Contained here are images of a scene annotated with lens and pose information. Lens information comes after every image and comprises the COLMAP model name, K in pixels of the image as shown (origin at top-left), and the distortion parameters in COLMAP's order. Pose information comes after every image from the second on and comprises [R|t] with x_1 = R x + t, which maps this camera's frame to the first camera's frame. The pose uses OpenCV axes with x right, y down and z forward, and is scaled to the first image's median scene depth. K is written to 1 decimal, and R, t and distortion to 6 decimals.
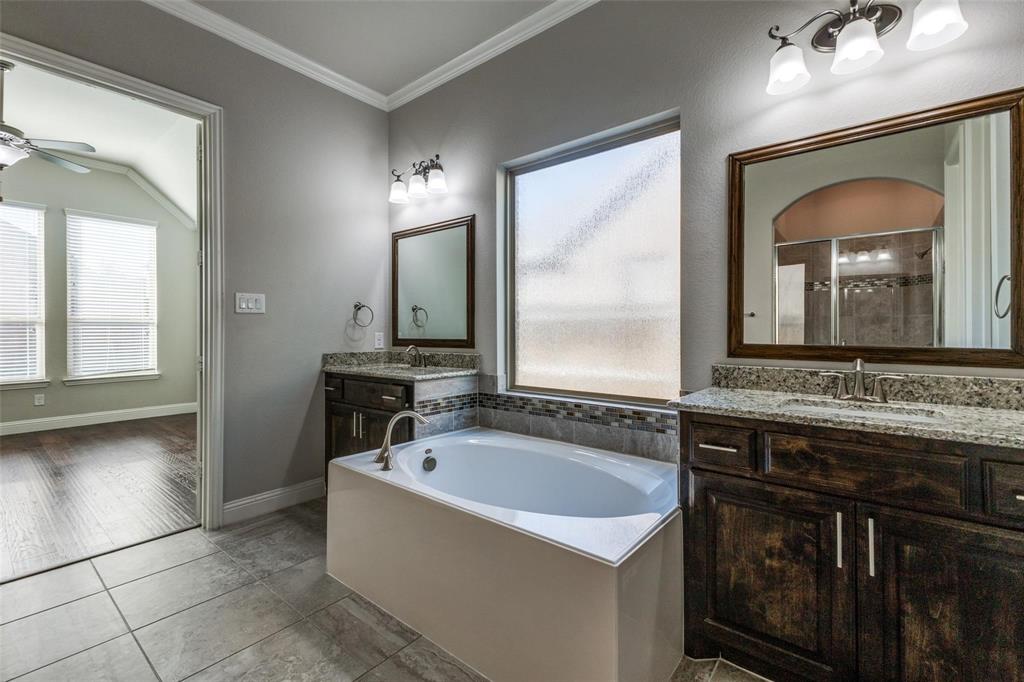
lens RADIAL K [[446.2, 0, 514.8], [0, 446.2, 332.9], [0, 0, 1]] dist [0.009551, -0.001569]
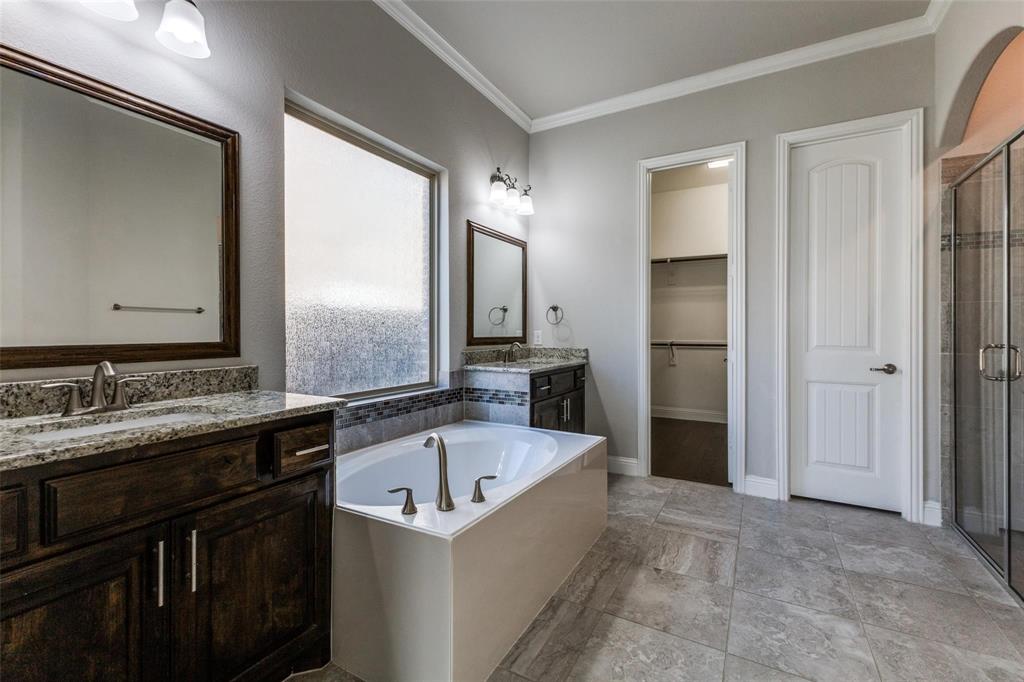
lens RADIAL K [[446.2, 0, 514.9], [0, 446.2, 336.4], [0, 0, 1]] dist [0.009551, -0.001569]
pose [[-0.176255, -0.009207, 0.984302, -0.924522], [0.004628, 0.999937, 0.010182, 0.003913], [-0.984334, 0.006350, -0.176201, 0.916570]]
